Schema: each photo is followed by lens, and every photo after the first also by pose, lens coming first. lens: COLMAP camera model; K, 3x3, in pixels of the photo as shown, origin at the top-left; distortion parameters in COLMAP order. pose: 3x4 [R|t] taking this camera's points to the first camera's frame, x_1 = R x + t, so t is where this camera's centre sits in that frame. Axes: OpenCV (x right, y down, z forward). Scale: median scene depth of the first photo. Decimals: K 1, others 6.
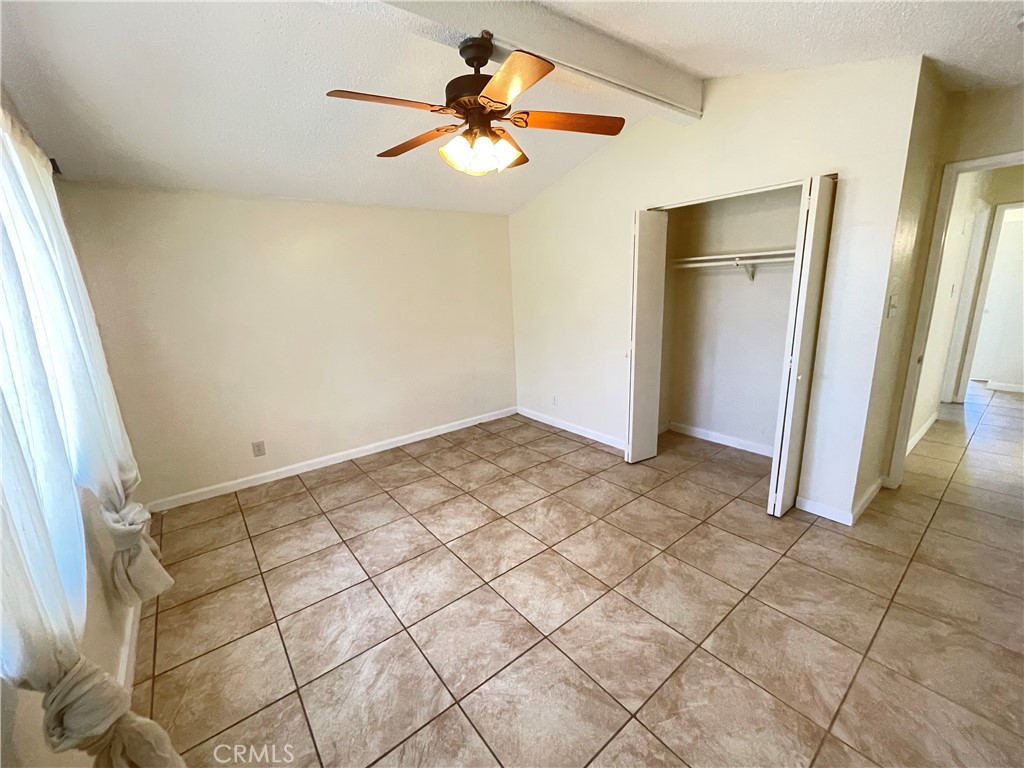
lens RADIAL K [[417.6, 0, 512.4], [0, 417.6, 379.7], [0, 0, 1]] dist [-0.003691, -0.000019]
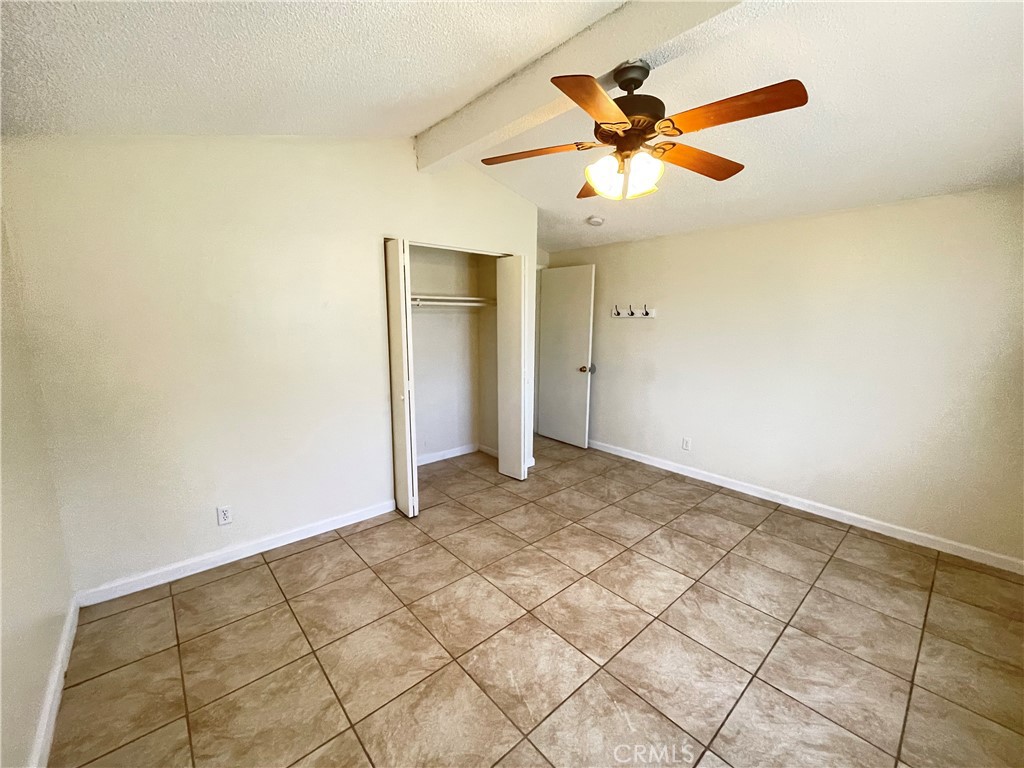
lens RADIAL K [[417.6, 0, 509.4], [0, 417.6, 382.2], [0, 0, 1]] dist [-0.003691, -0.000019]
pose [[-0.051855, -0.115614, 0.991940, -0.757445], [0.217470, 0.968132, 0.124208, -0.189040], [-0.974689, 0.222158, -0.025060, 0.996071]]
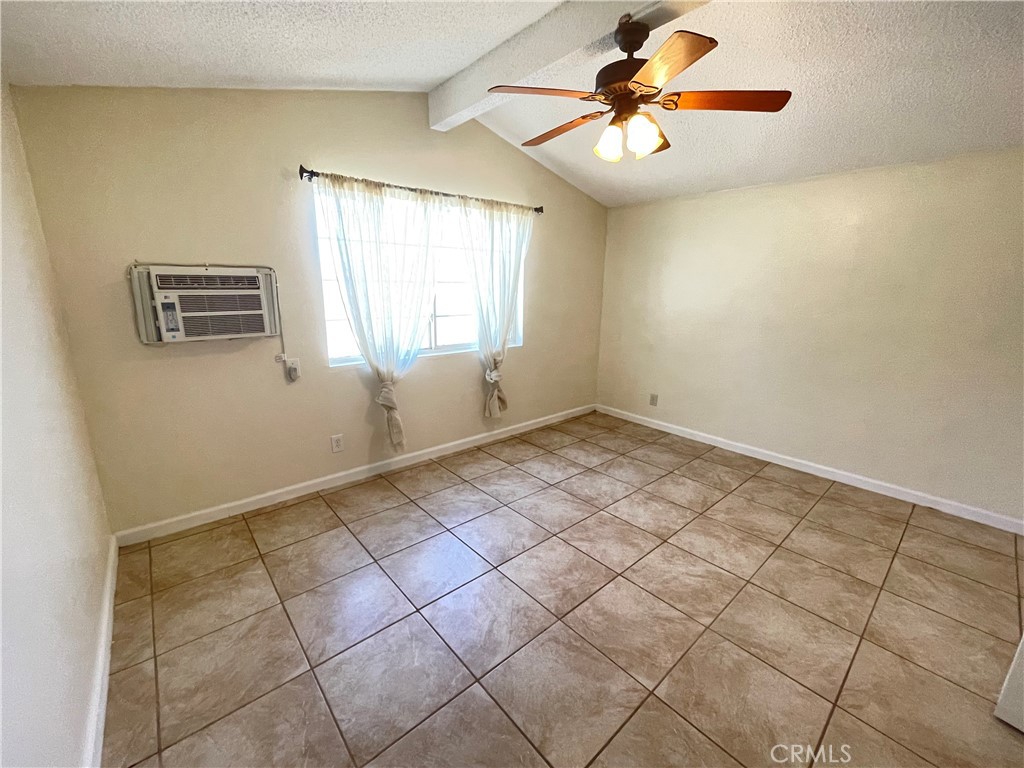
lens RADIAL K [[417.6, 0, 511.8], [0, 417.6, 386.2], [0, 0, 1]] dist [-0.003691, -0.000019]
pose [[0.047939, 0.278940, -0.959111, 0.733258], [-0.235357, 0.936333, 0.260552, -0.129308], [0.970726, 0.213243, 0.110538, 0.544225]]
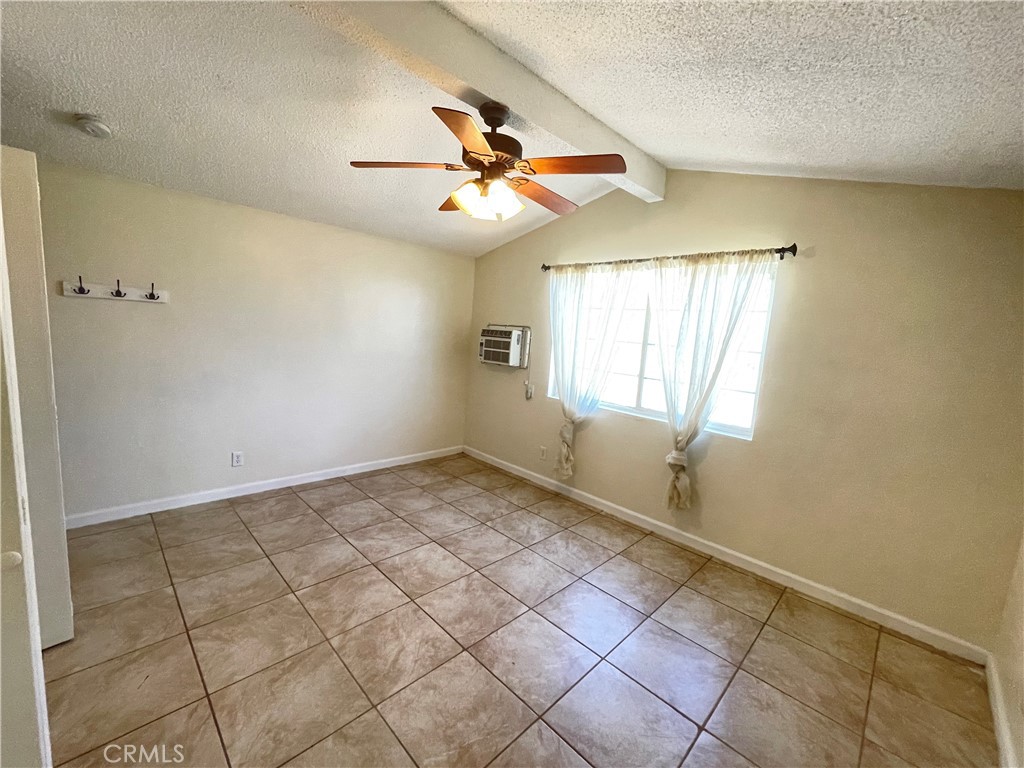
lens RADIAL K [[417.6, 0, 512.9], [0, 417.6, 388.4], [0, 0, 1]] dist [-0.003691, -0.000019]
pose [[-0.992181, -0.014633, -0.123946, -0.007924], [-0.058303, 0.932422, 0.356636, -0.339069], [0.110352, 0.361074, -0.925985, 1.548723]]
